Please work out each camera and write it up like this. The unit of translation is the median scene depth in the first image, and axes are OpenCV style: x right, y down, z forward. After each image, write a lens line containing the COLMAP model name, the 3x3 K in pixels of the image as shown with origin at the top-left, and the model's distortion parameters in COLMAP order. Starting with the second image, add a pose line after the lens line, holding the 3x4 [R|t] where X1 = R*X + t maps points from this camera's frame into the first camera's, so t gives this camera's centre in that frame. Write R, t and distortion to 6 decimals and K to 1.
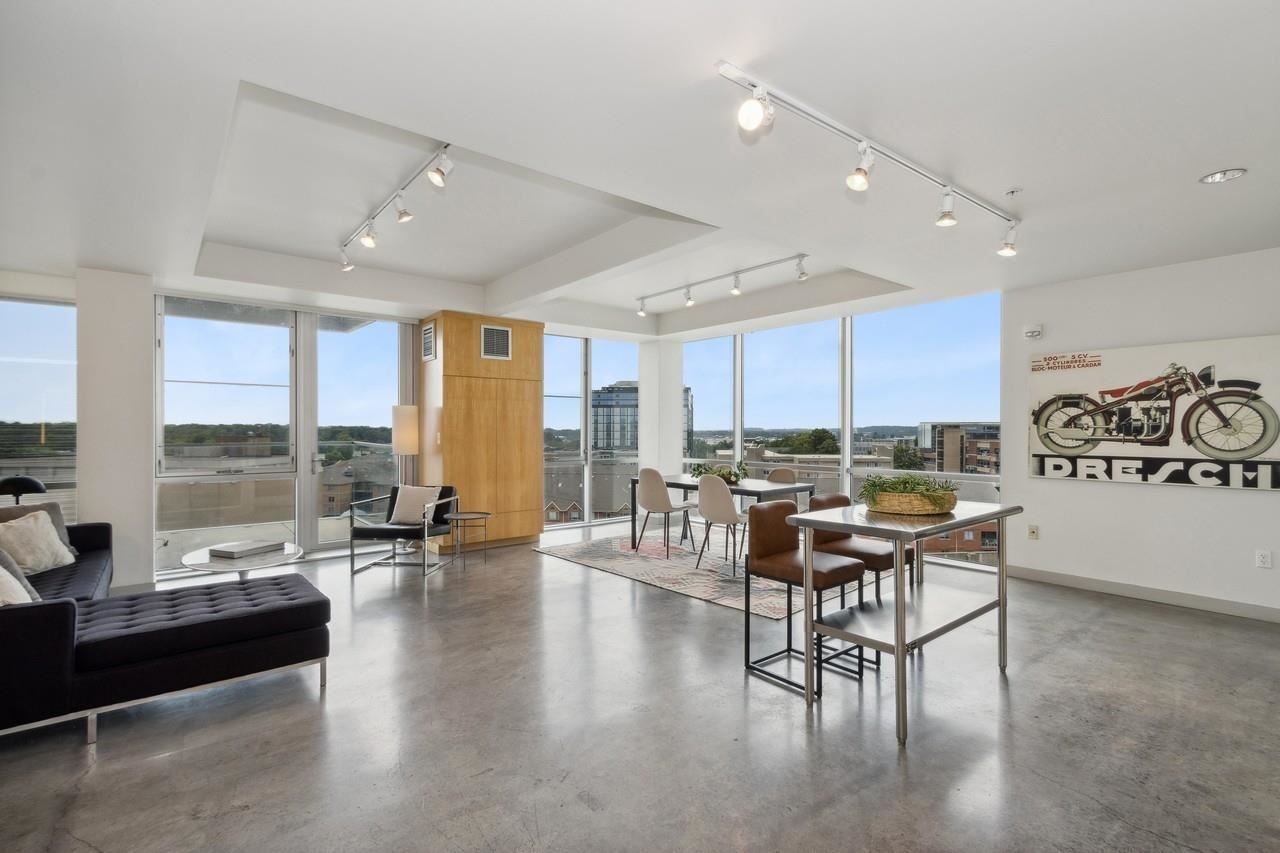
lens RADIAL K [[614.2, 0, 623.0], [0, 614.2, 430.3], [0, 0, 1]] dist [0.009441, 0.001703]
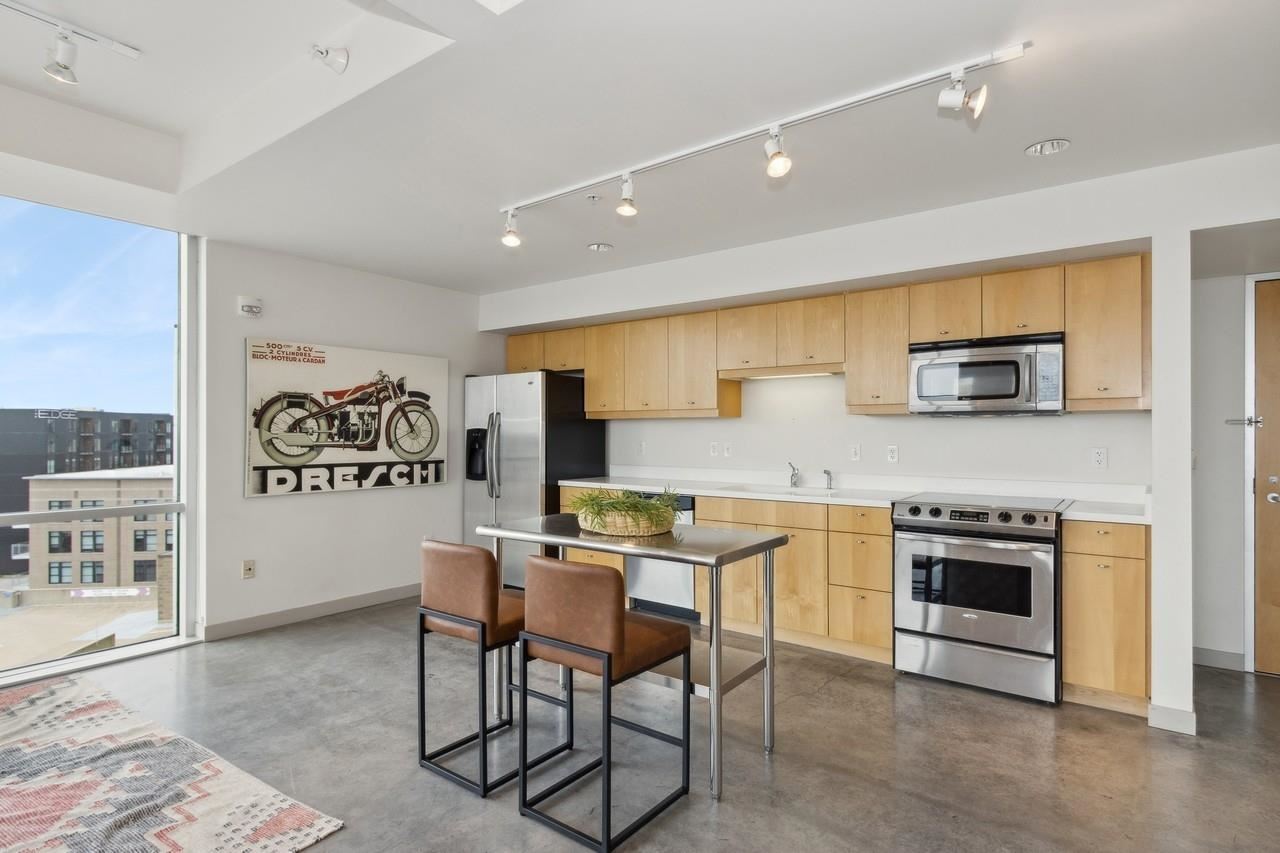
lens RADIAL K [[667.6, 0, 649.4], [0, 667.6, 432.7], [0, 0, 1]] dist [0.010923, 0.000693]
pose [[-0.271953, 0.000985, 0.962310, -0.271523], [0.000857, 0.999999, -0.000782, -0.002535], [-0.962310, 0.000612, -0.271953, 0.762850]]
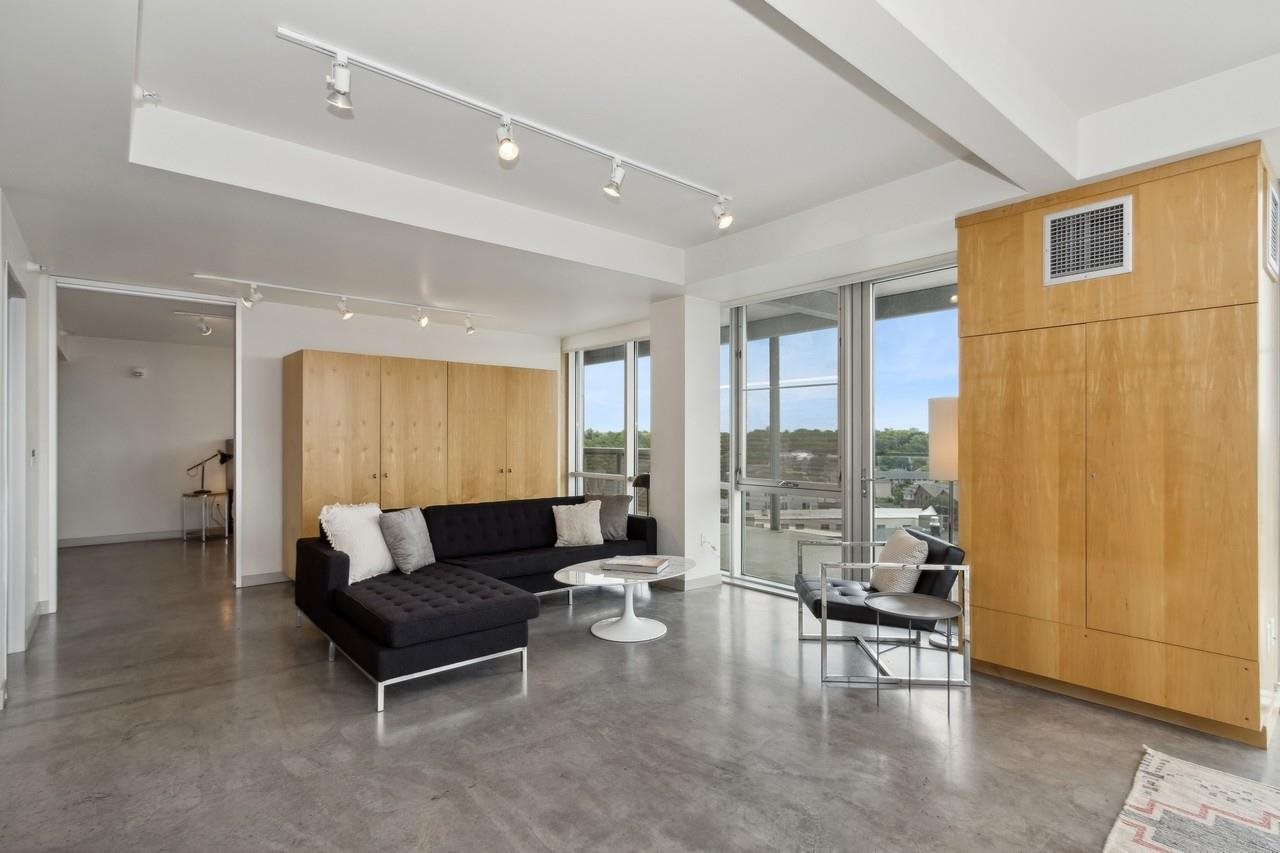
lens RADIAL K [[614.2, 0, 644.8], [0, 614.2, 434.5], [0, 0, 1]] dist [0.009441, 0.001703]
pose [[0.040494, -0.005734, -0.999163, 0.295893], [-0.002279, 0.999980, -0.005831, -0.000608], [0.999177, 0.002513, 0.040480, 0.868112]]
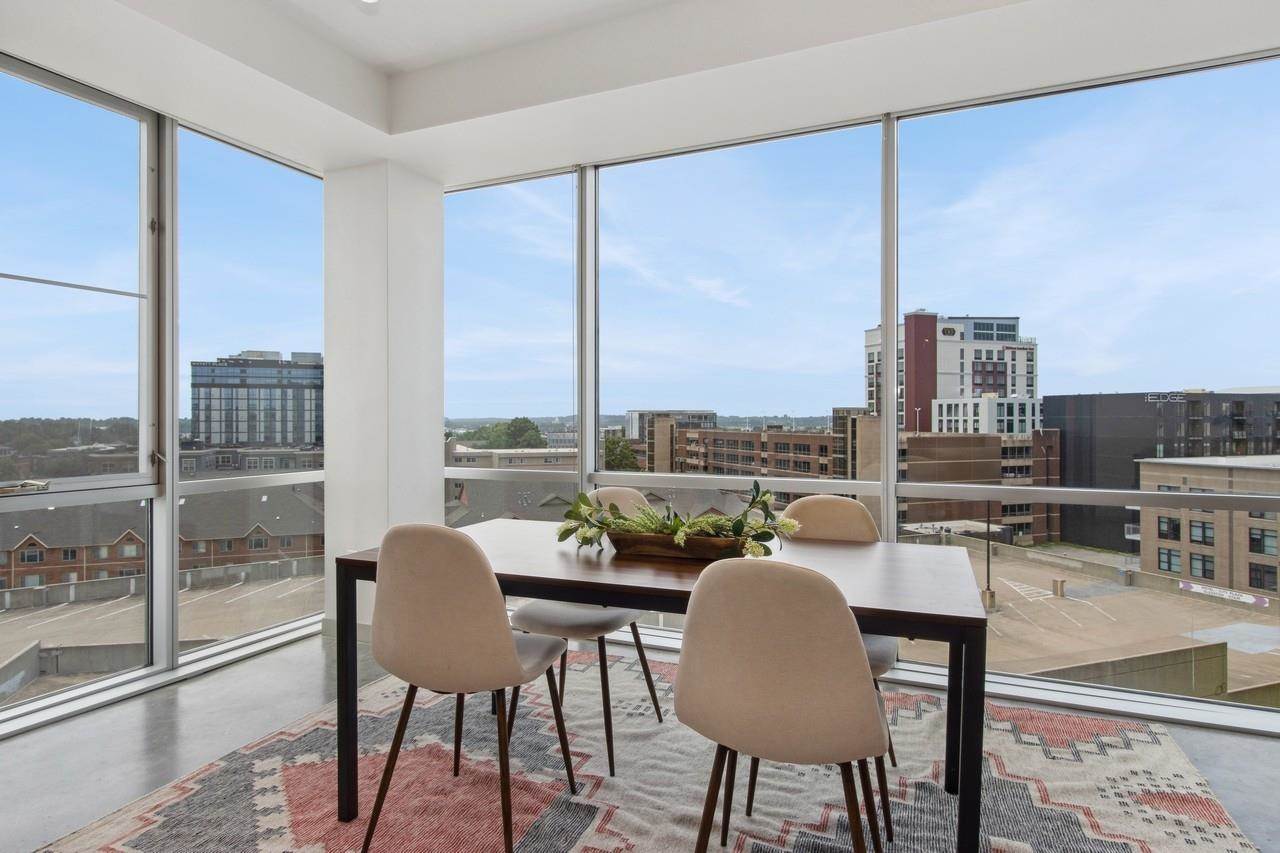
lens RADIAL K [[717.0, 0, 632.7], [0, 717.0, 421.4], [0, 0, 1]] dist [0.015353, 0.000466]
pose [[0.883302, -0.003193, 0.468793, -0.025779], [0.003093, 0.999995, 0.000983, 0.023711], [-0.468794, 0.000581, 0.883307, 0.858882]]
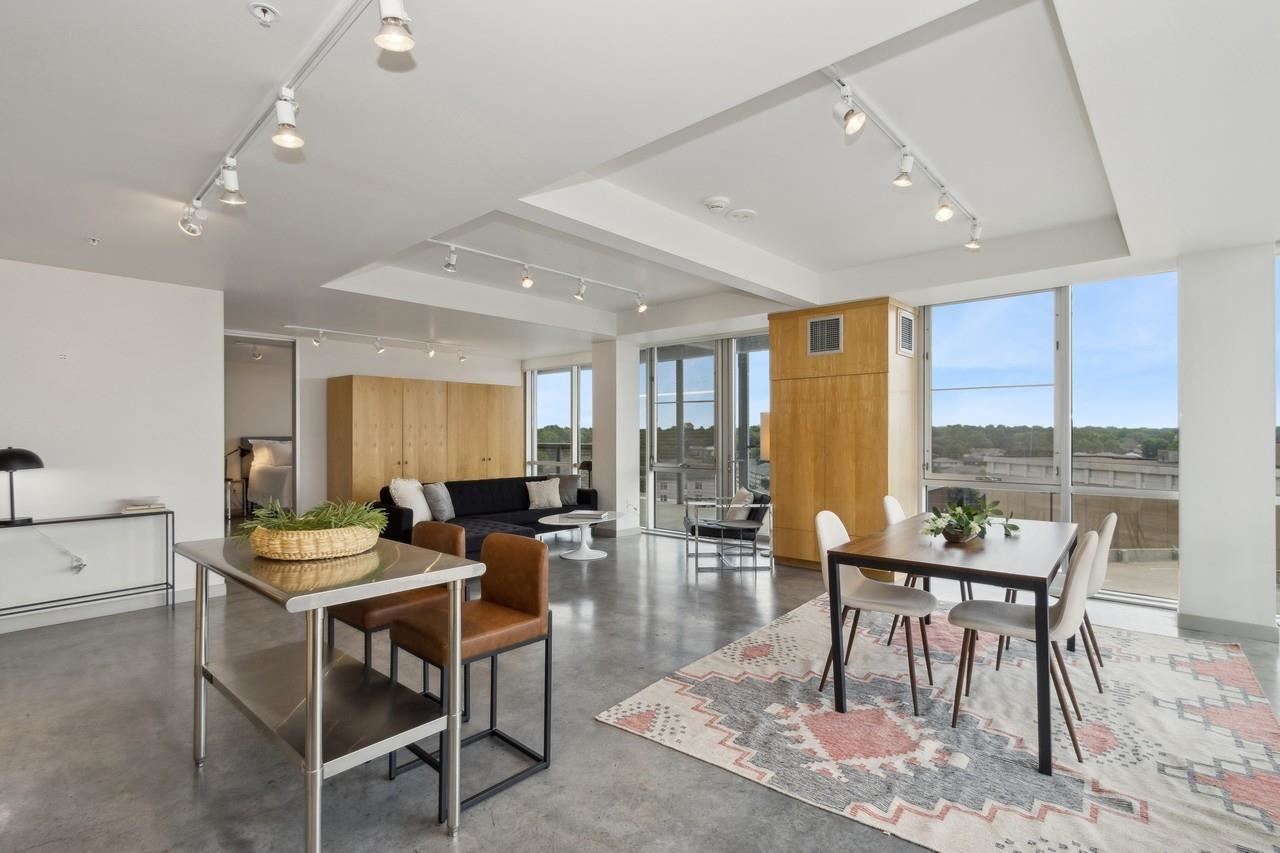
lens RADIAL K [[614.2, 0, 645.8], [0, 614.2, 436.2], [0, 0, 1]] dist [0.009441, 0.001703]
pose [[0.173610, 0.002972, -0.984810, 0.792929], [0.000155, 0.999995, 0.003045, -0.003710], [0.984814, -0.000681, 0.173609, 0.784359]]
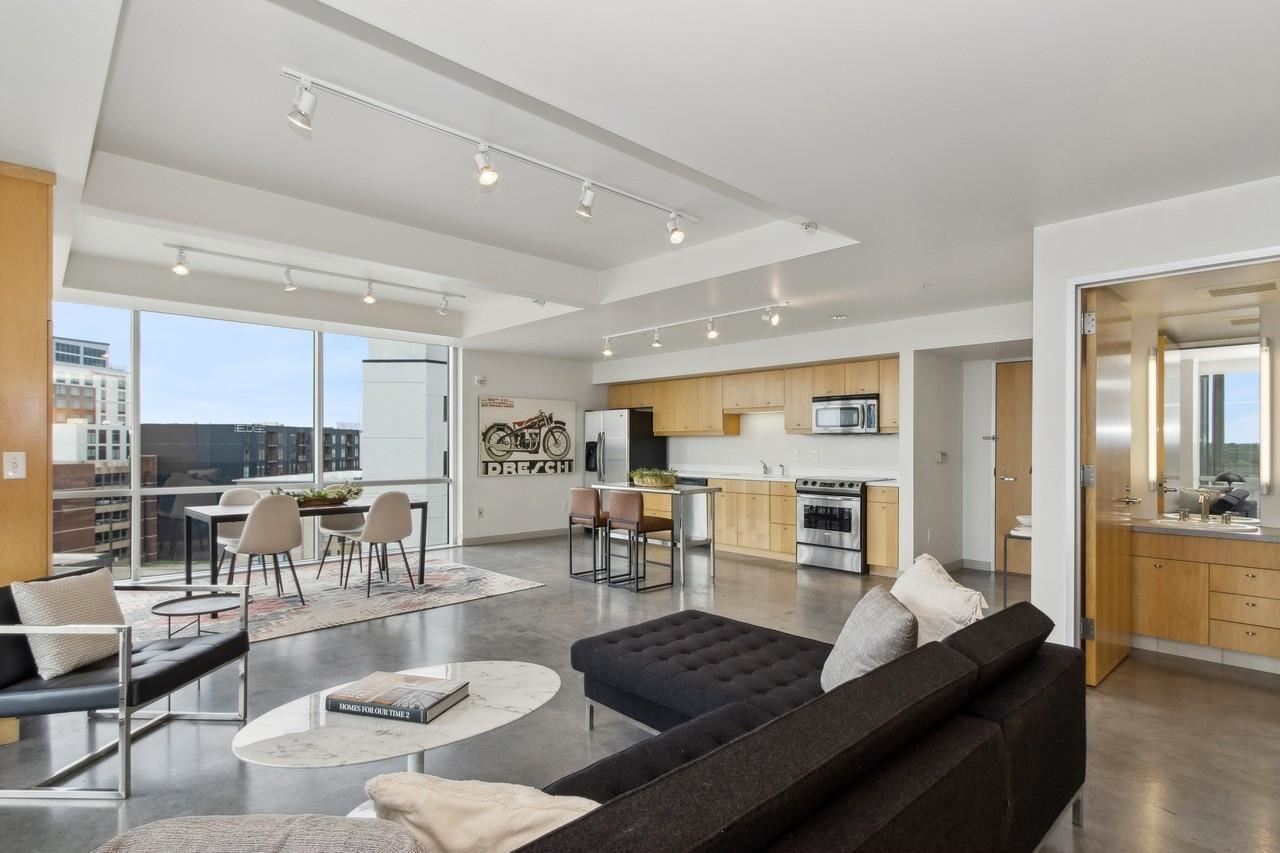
lens RADIAL K [[667.6, 0, 665.0], [0, 667.6, 447.8], [0, 0, 1]] dist [0.010923, 0.000693]
pose [[-0.133084, -0.004463, 0.991095, -1.036665], [0.000118, 0.999990, 0.004519, -0.001211], [-0.991105, 0.000718, -0.133082, 0.782597]]
